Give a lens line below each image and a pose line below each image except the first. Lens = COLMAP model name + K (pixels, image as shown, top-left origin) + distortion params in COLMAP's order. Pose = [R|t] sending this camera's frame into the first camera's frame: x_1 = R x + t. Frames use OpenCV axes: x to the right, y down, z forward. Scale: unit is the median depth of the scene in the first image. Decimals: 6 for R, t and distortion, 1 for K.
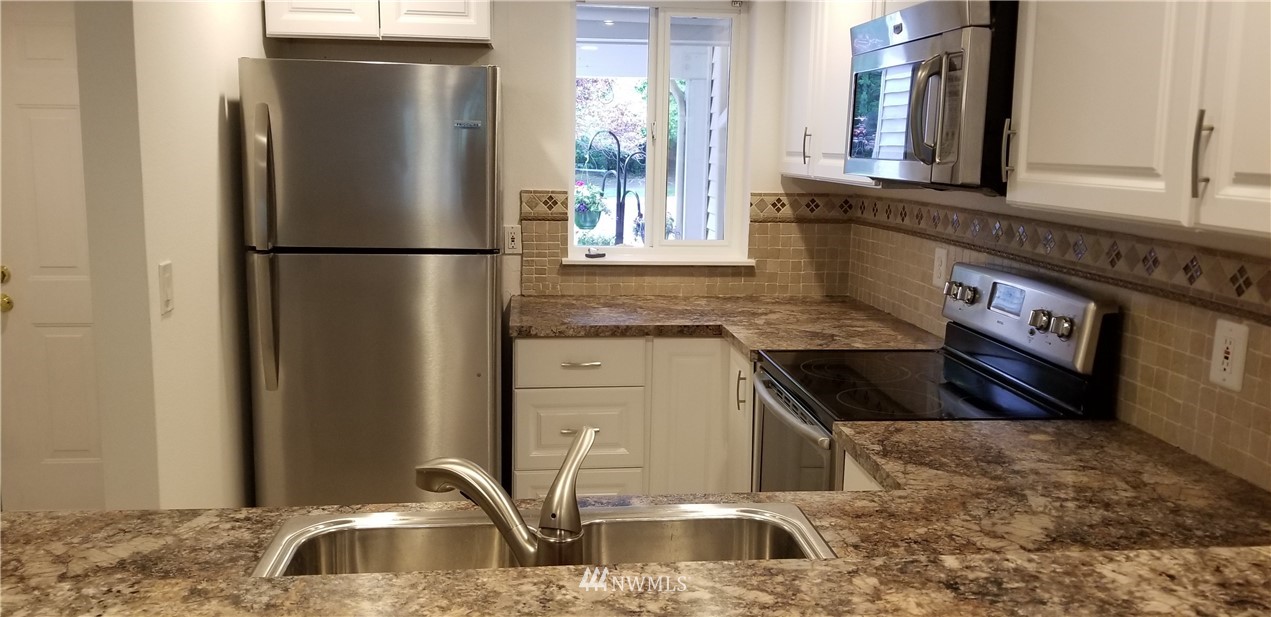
lens RADIAL K [[979.4, 0, 635.5], [0, 979.4, 308.5], [0, 0, 1]] dist [0.053956, -0.007457]
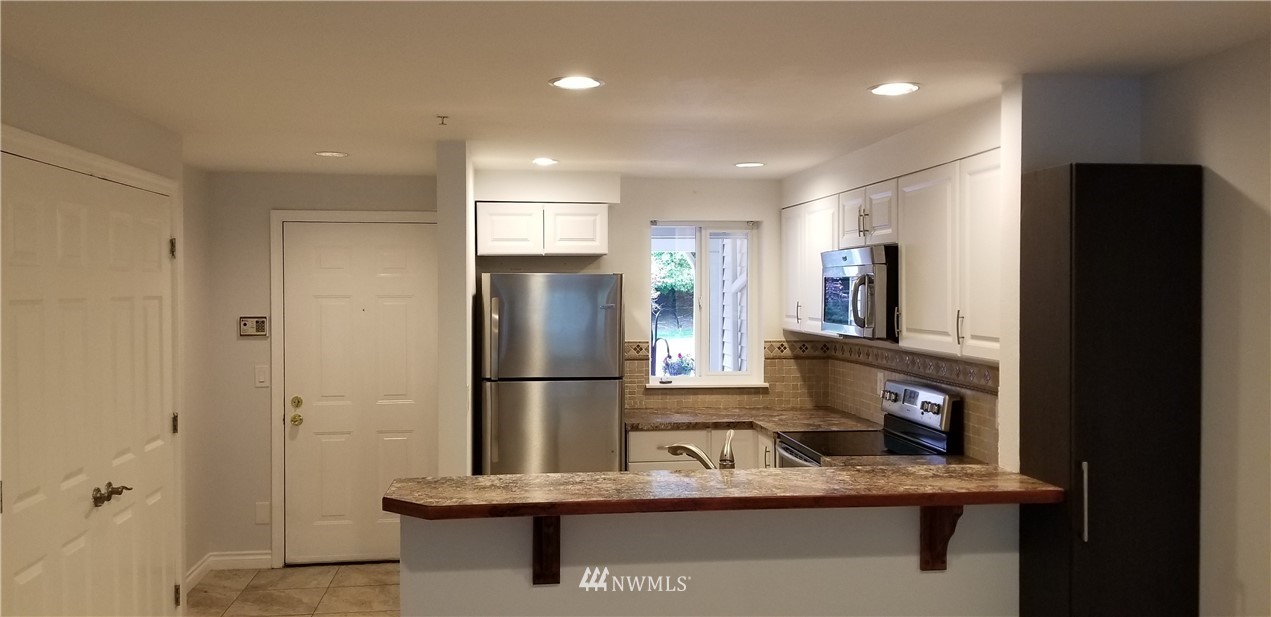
lens RADIAL K [[979.4, 0, 635.5], [0, 979.4, 308.5], [0, 0, 1]] dist [0.053956, -0.007457]
pose [[0.999765, -0.016980, 0.013476, -0.128570], [0.018754, 0.989289, -0.144760, 0.064453], [-0.010873, 0.144979, 0.989375, -0.661287]]
